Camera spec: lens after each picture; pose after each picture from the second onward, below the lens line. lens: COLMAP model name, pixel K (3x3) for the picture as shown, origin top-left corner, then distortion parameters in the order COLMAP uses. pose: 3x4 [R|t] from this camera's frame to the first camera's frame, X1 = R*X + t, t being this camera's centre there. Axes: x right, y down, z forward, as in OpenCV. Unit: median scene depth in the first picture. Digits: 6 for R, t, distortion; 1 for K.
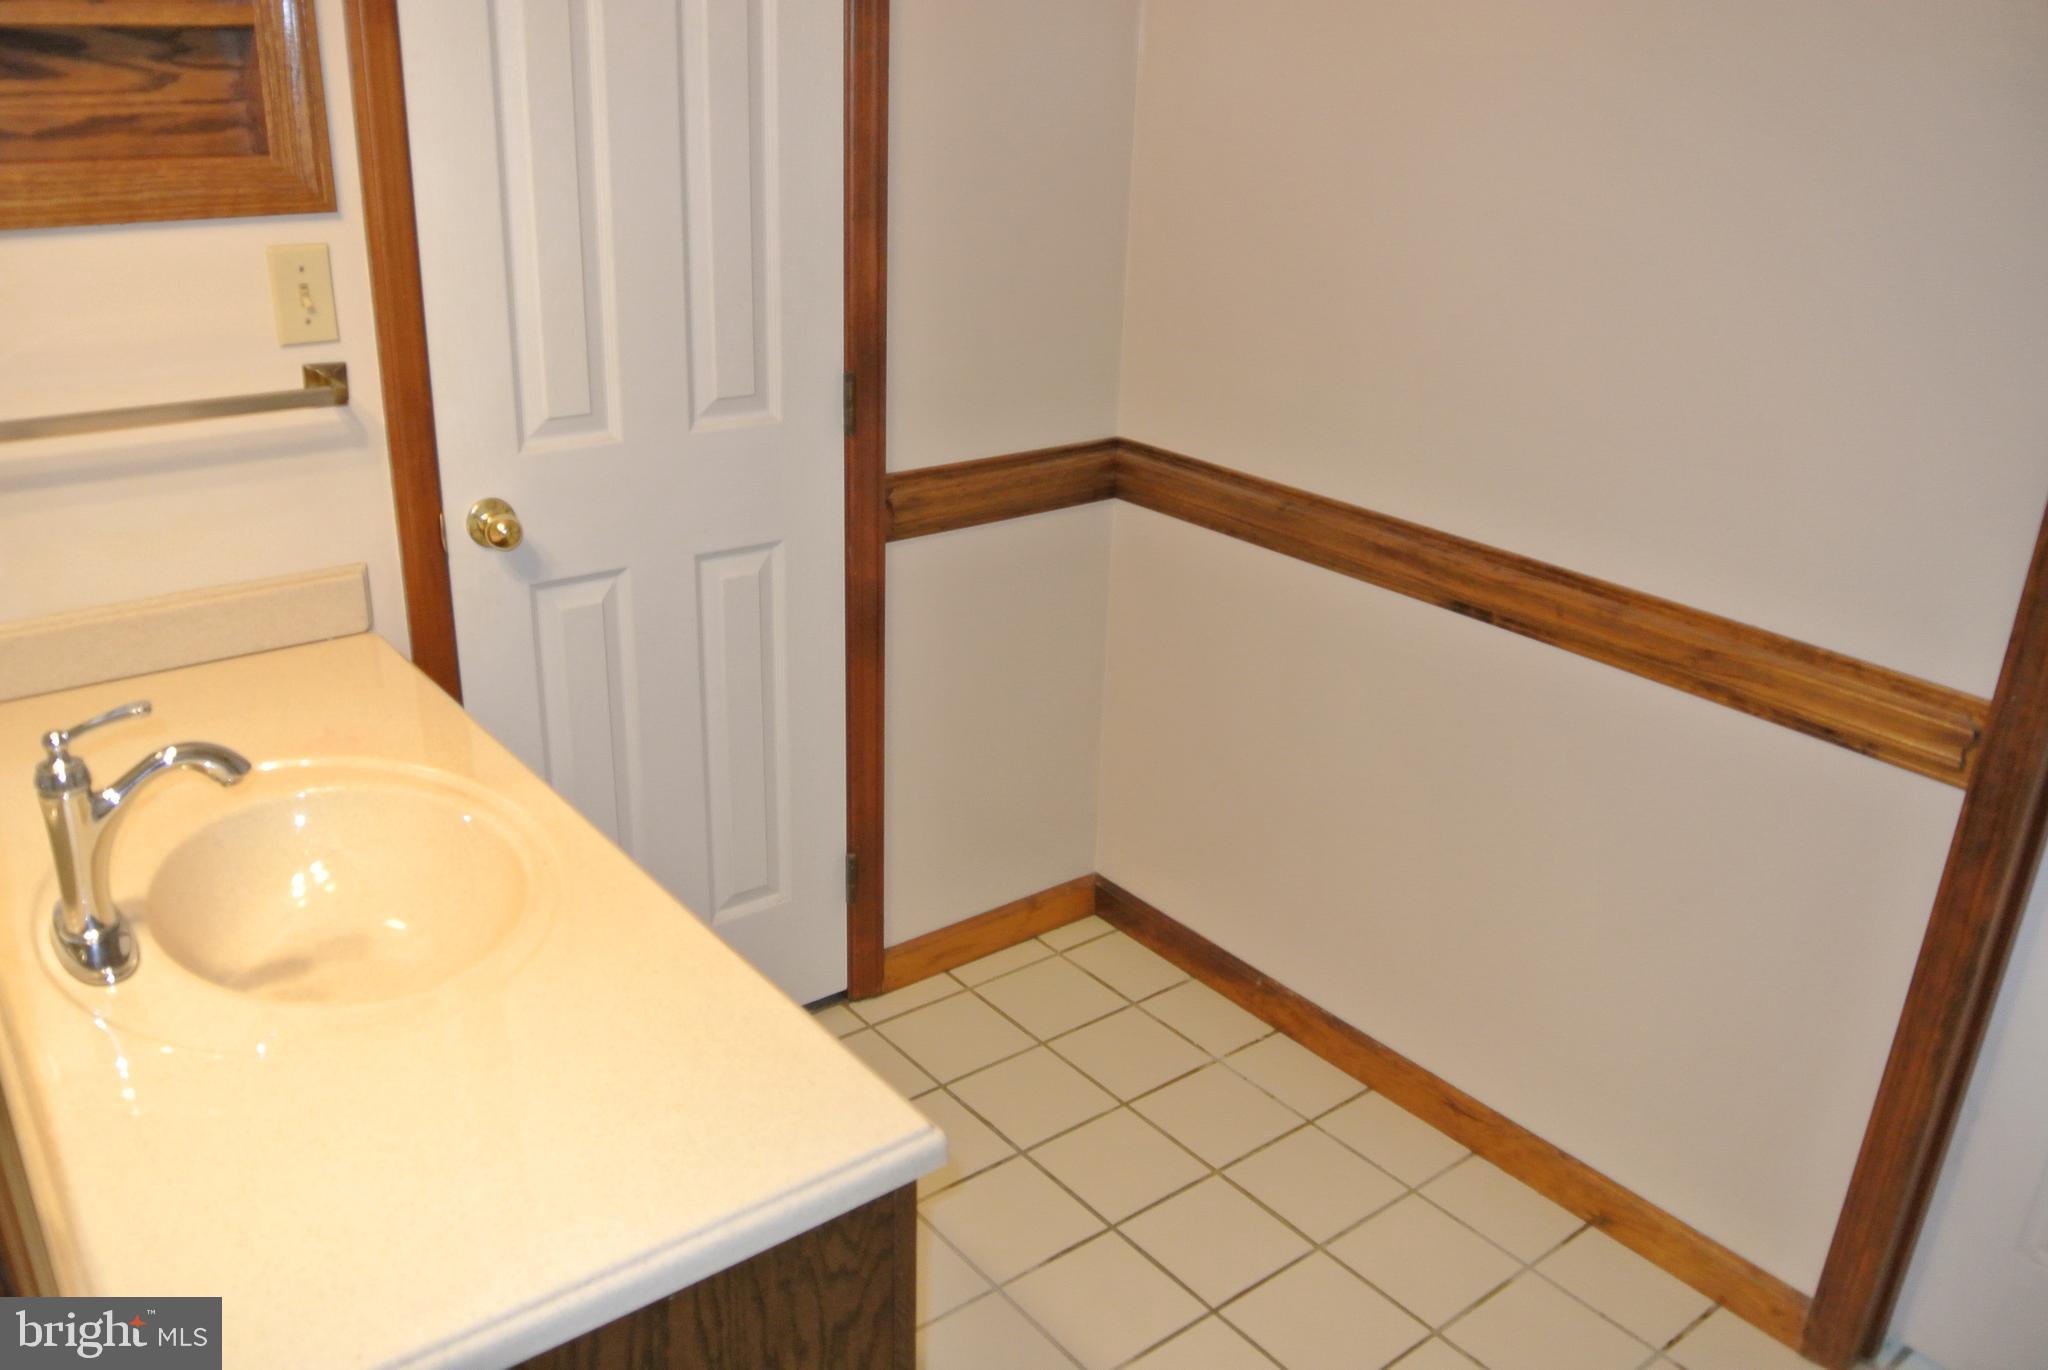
lens RADIAL K [[1586.0, 0, 1035.6], [0, 1586.0, 700.3], [0, 0, 1]] dist [-0.083210, 0.034853]
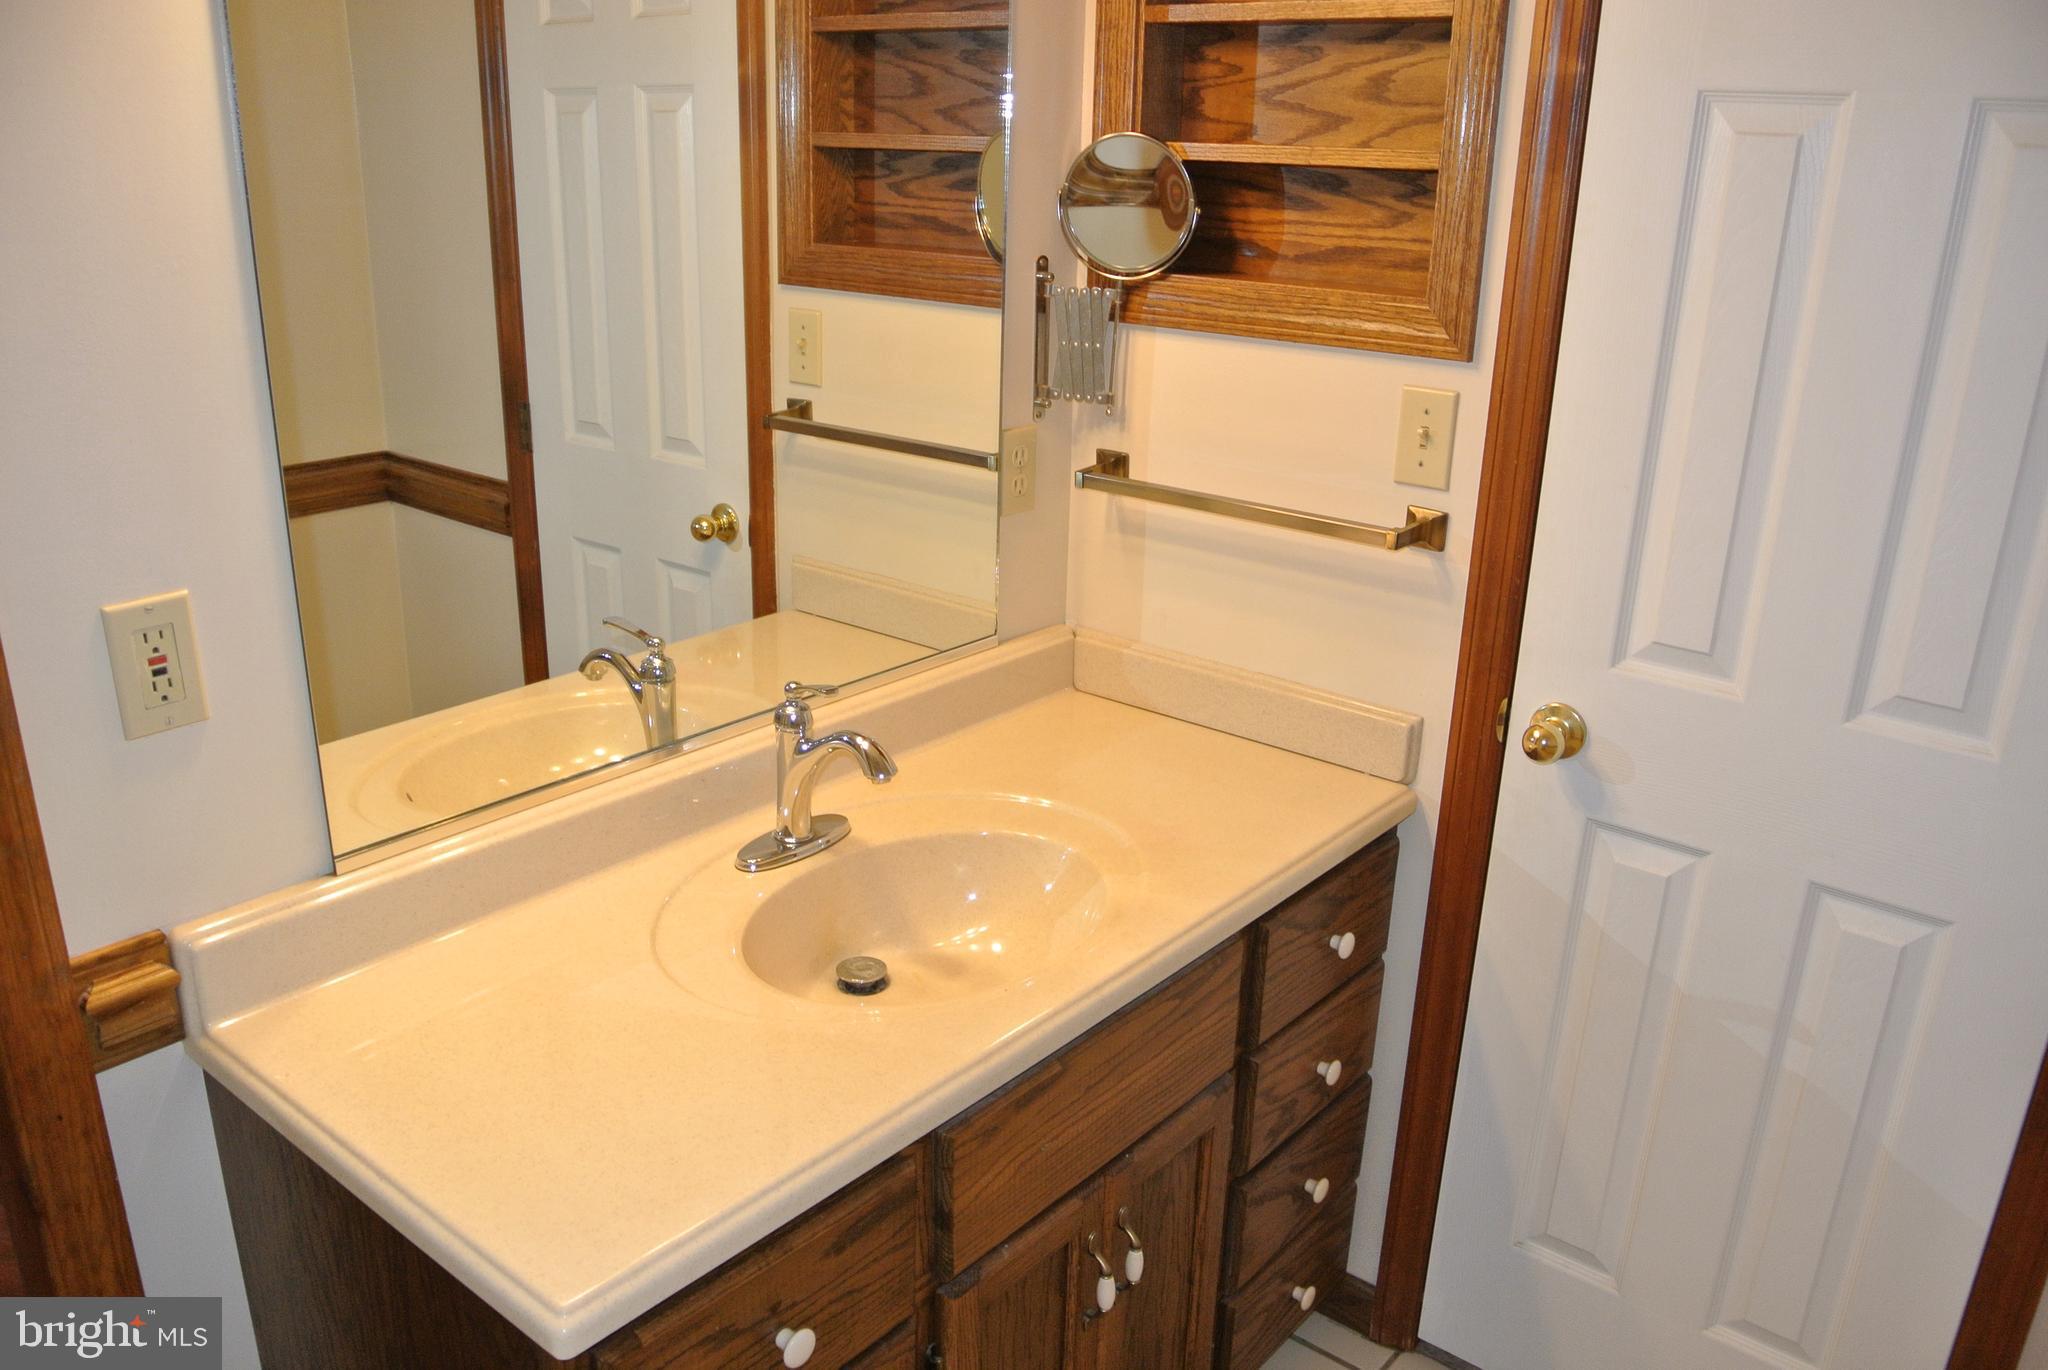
lens RADIAL K [[1586.0, 0, 1033.7], [0, 1586.0, 676.7], [0, 0, 1]] dist [-0.083210, 0.034853]
pose [[0.227811, 0.292897, -0.928608, 0.457547], [-0.392887, 0.900254, 0.187568, -0.223267], [0.890922, 0.322108, 0.320163, 0.530892]]
